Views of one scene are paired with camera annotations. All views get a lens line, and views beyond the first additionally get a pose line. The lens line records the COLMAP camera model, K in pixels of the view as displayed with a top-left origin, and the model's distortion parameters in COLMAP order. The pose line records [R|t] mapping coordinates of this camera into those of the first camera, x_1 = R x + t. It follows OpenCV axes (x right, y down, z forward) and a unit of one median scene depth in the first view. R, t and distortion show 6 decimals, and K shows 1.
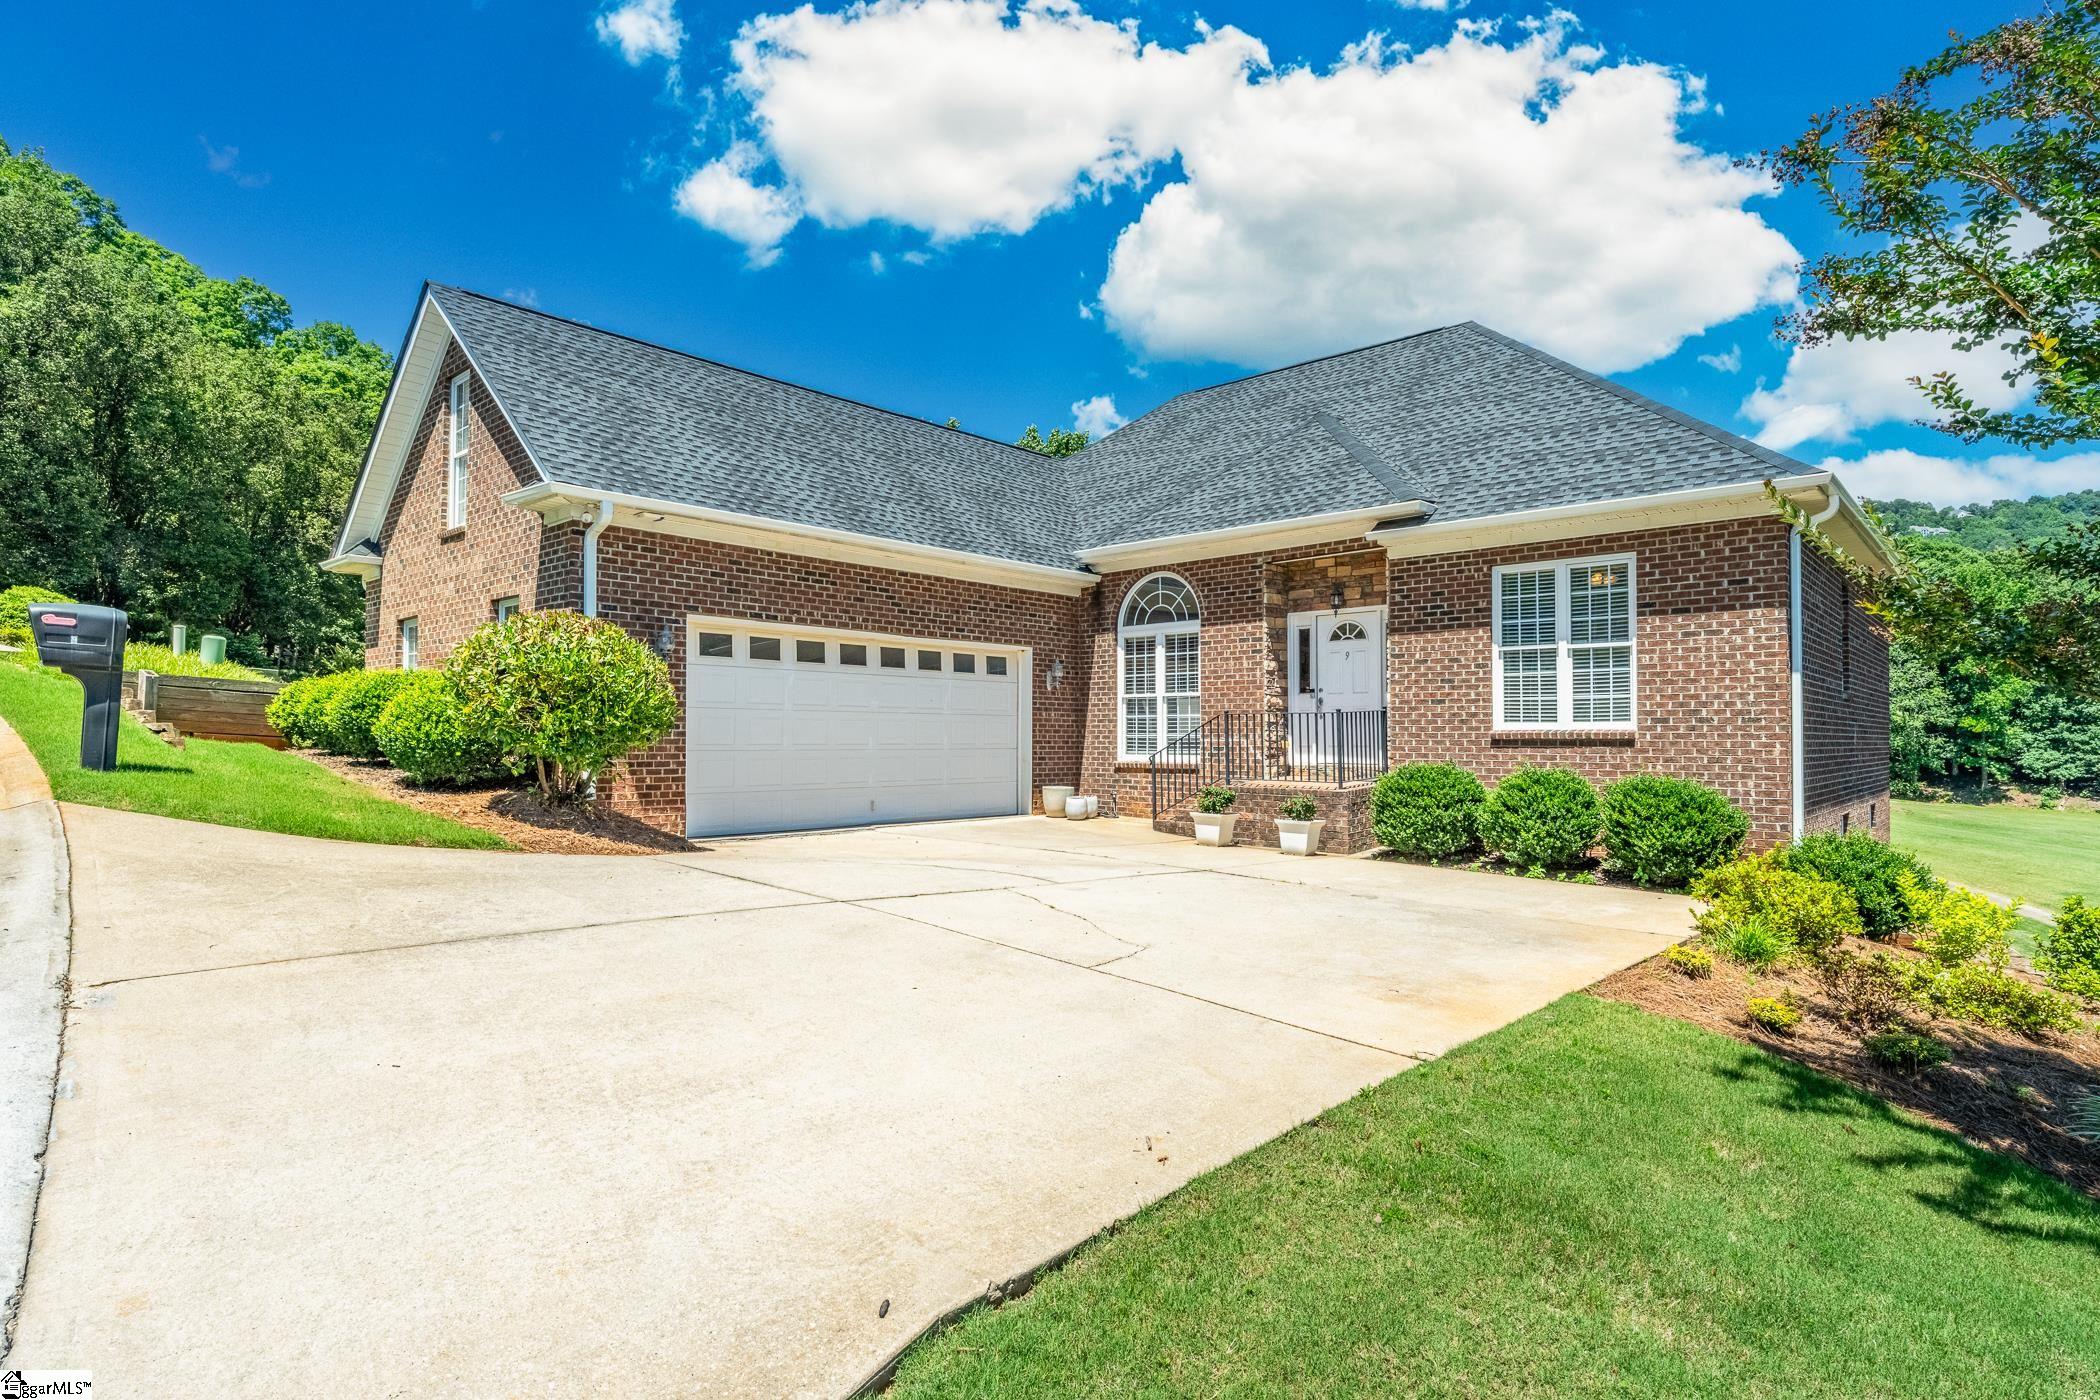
lens RADIAL K [[1063.4, 0, 1051.3], [0, 1063.4, 691.4], [0, 0, 1]] dist [0.003946, -0.001016]
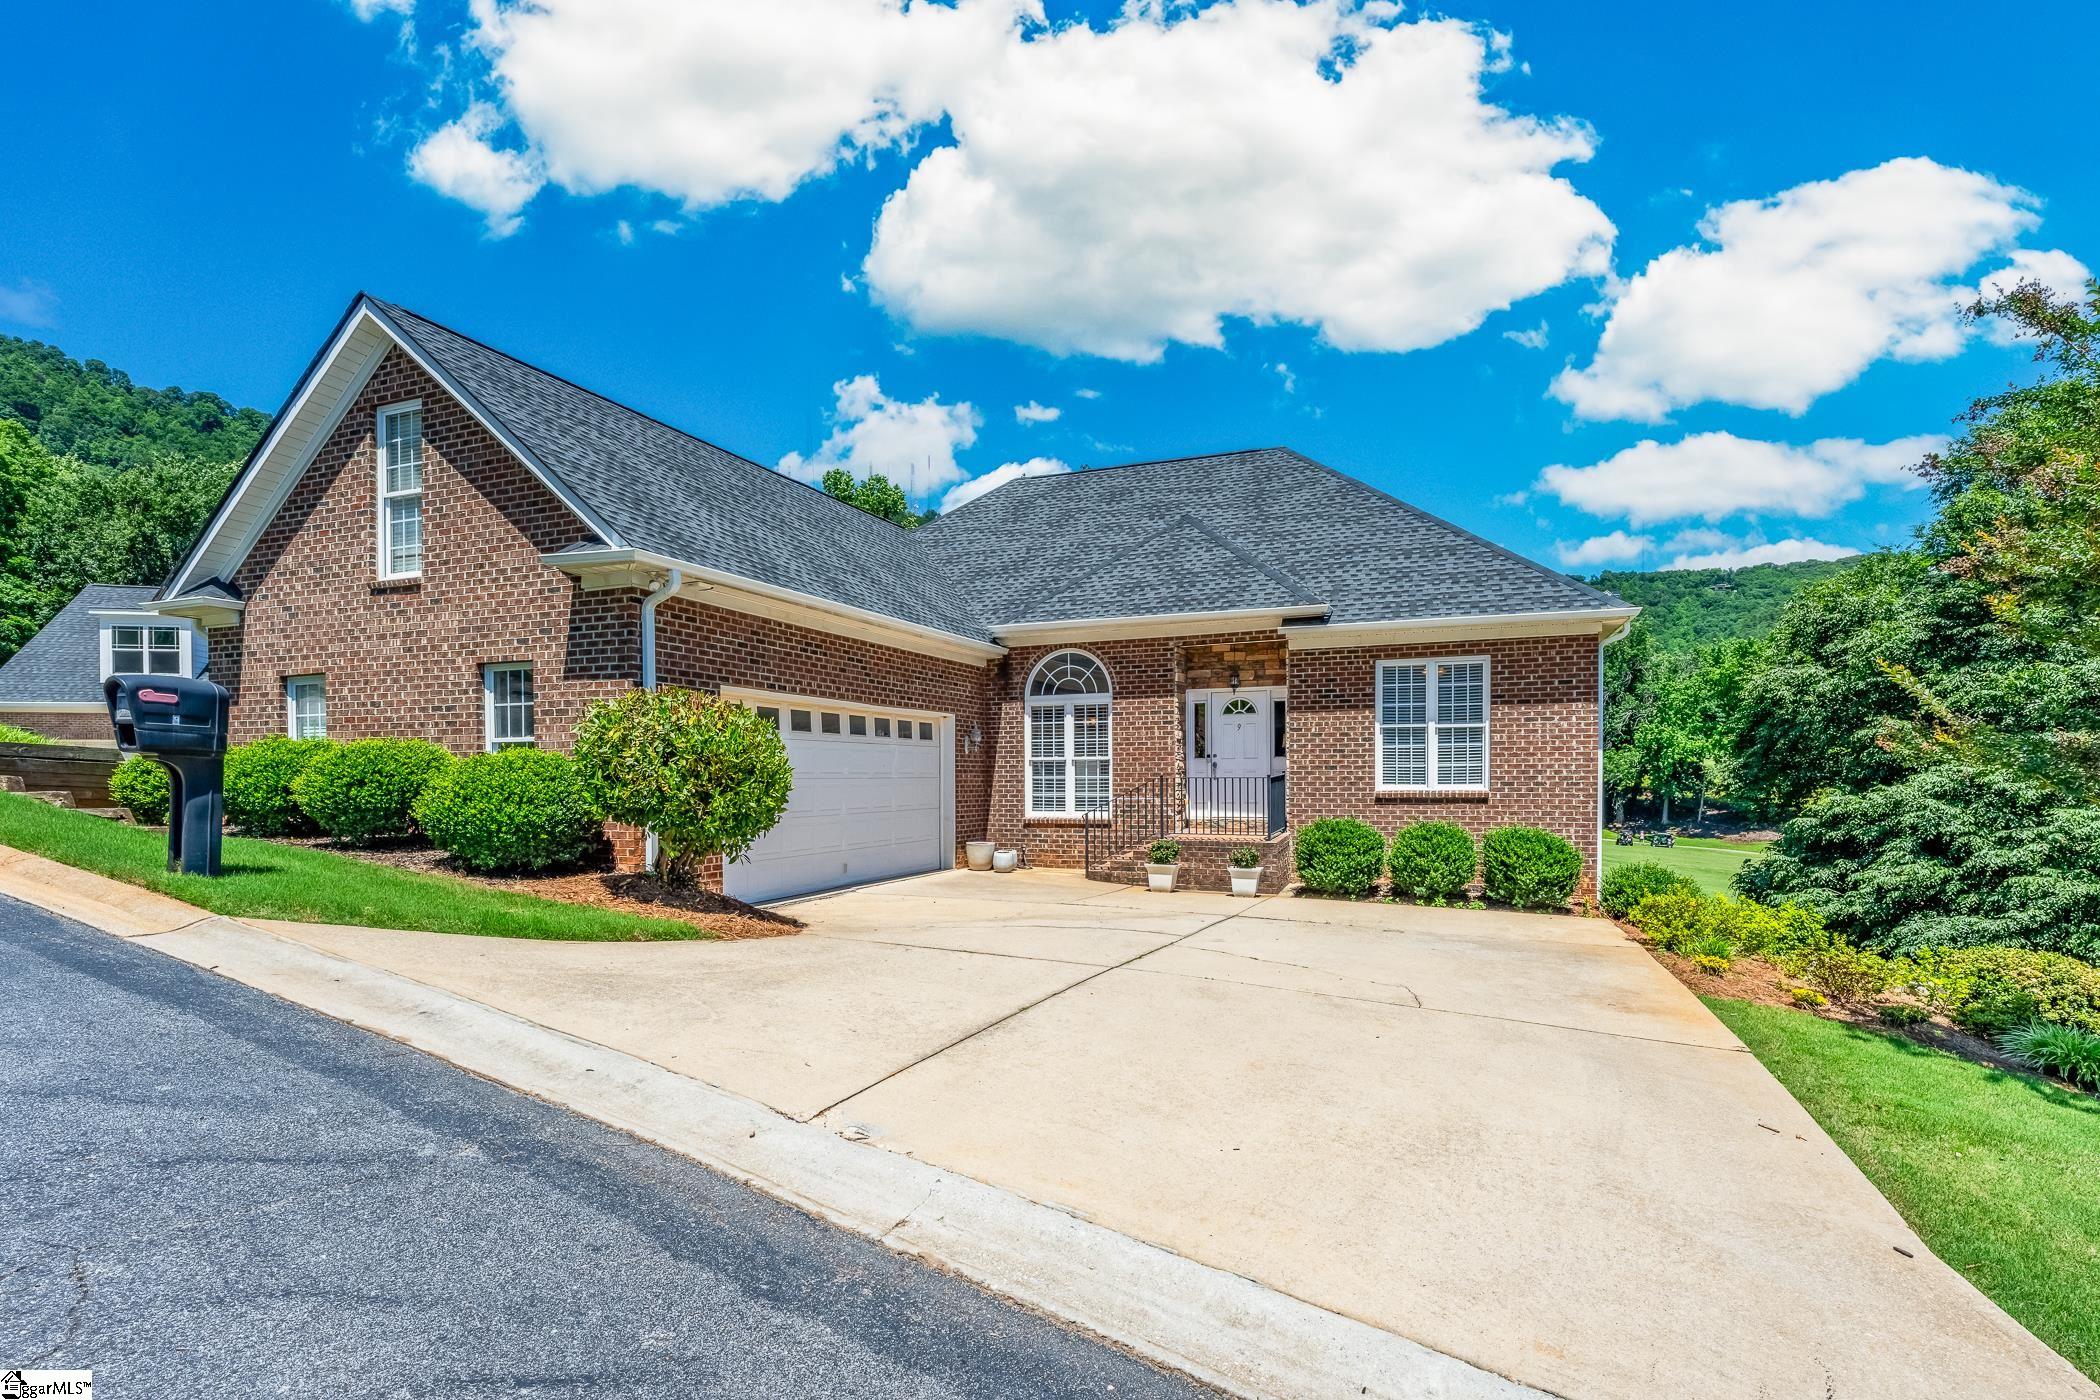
lens RADIAL K [[1003.4, 0, 997.5], [0, 1003.4, 776.5], [0, 0, 1]] dist [-0.001891, -0.000470]
pose [[0.940394, -0.009356, 0.339958, -0.394136], [-0.006321, 0.998968, 0.044978, -0.029571], [-0.340028, -0.044446, 0.939364, 0.032549]]
